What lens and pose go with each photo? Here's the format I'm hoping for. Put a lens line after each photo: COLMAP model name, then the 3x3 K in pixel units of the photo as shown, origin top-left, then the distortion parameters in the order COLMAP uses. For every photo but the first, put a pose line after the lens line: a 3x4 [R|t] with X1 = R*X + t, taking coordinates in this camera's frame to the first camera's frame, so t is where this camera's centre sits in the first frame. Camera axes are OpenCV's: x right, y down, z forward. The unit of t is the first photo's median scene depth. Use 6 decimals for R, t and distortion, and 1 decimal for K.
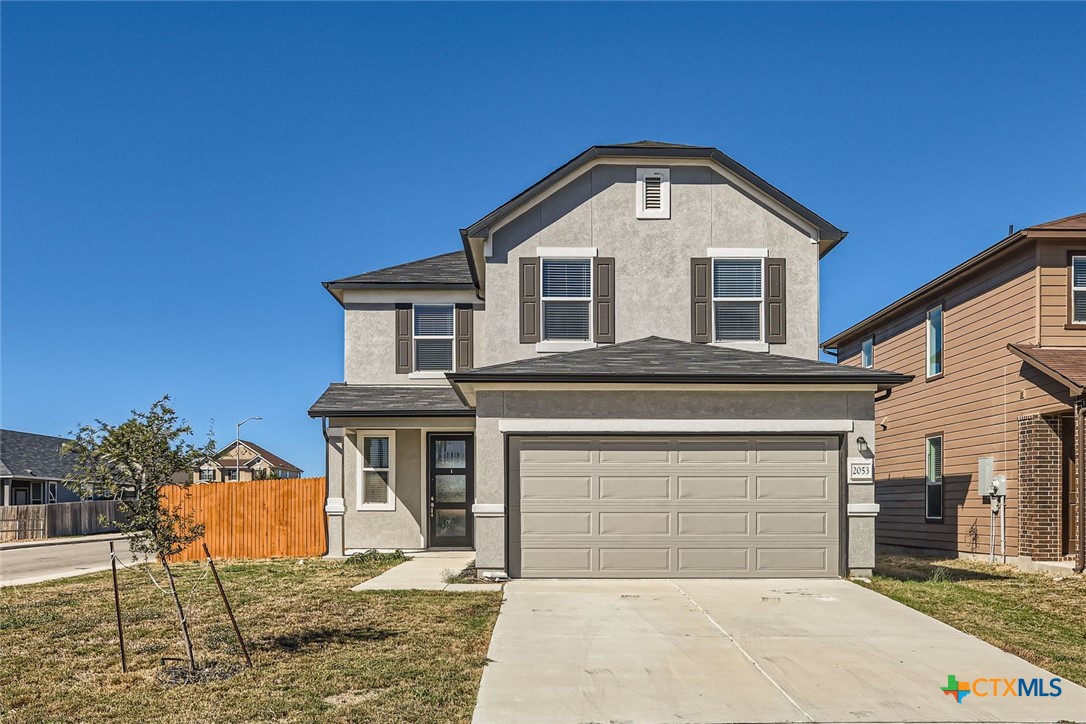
lens RADIAL K [[1004.2, 0, 472.4], [0, 1004.2, 478.4], [0, 0, 1]] dist [0.041400, 0.000000]
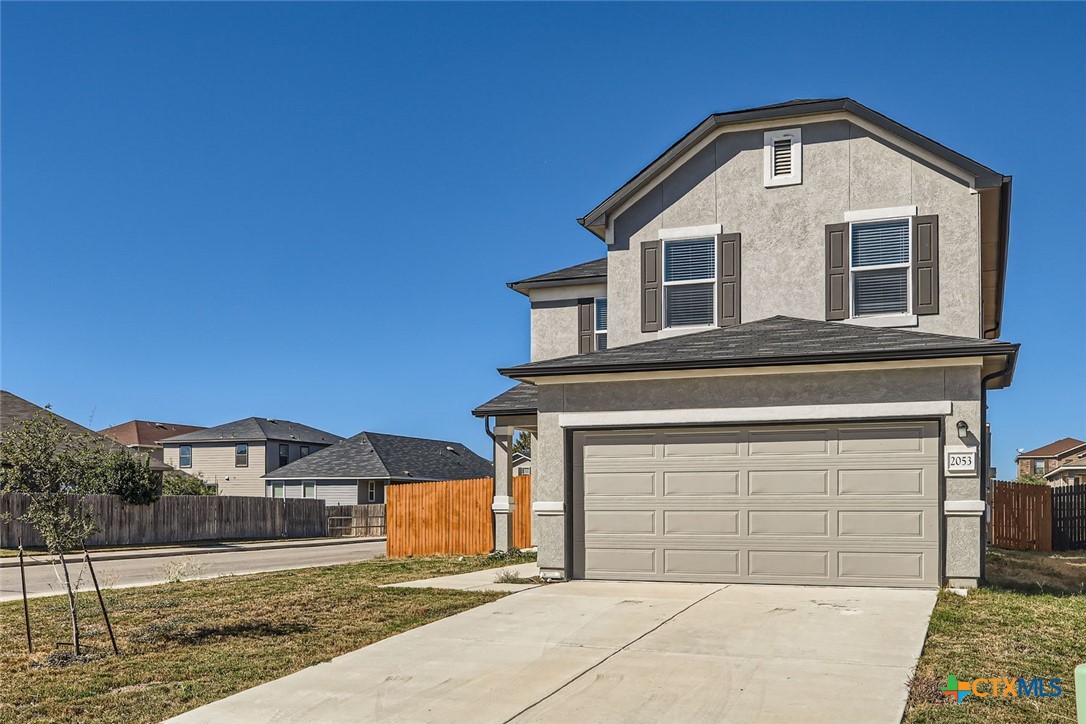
lens RADIAL K [[1004.2, 0, 535.5], [0, 1004.2, 473.2], [0, 0, 1]] dist [0.041400, 0.000000]
pose [[0.939005, -0.012369, -0.343681, 0.279800], [0.011463, 0.999923, -0.004668, 0.001923], [0.343712, 0.000443, 0.939075, 0.073506]]
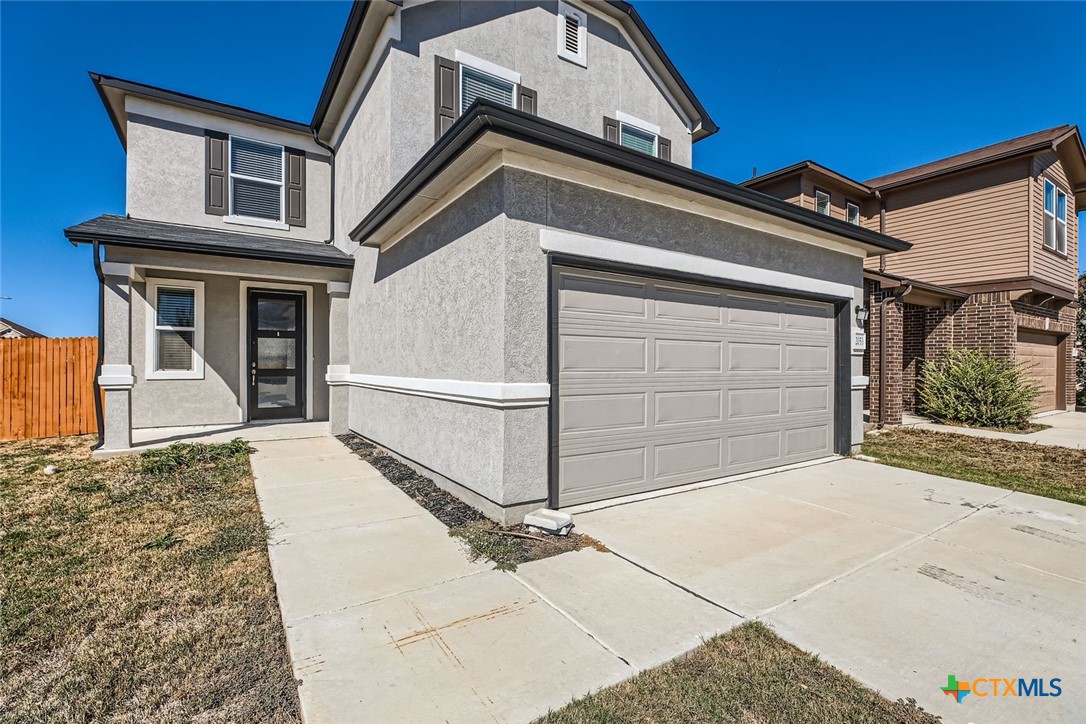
lens RADIAL K [[490.4, 0, 513.7], [0, 490.4, 361.3], [0, 0, 1]] dist [-0.001431, -0.000048]
pose [[0.832151, 0.006630, 0.554510, -0.110409], [-0.017975, 0.999726, 0.015021, 0.008351], [-0.554258, -0.022467, 0.832042, 0.654498]]
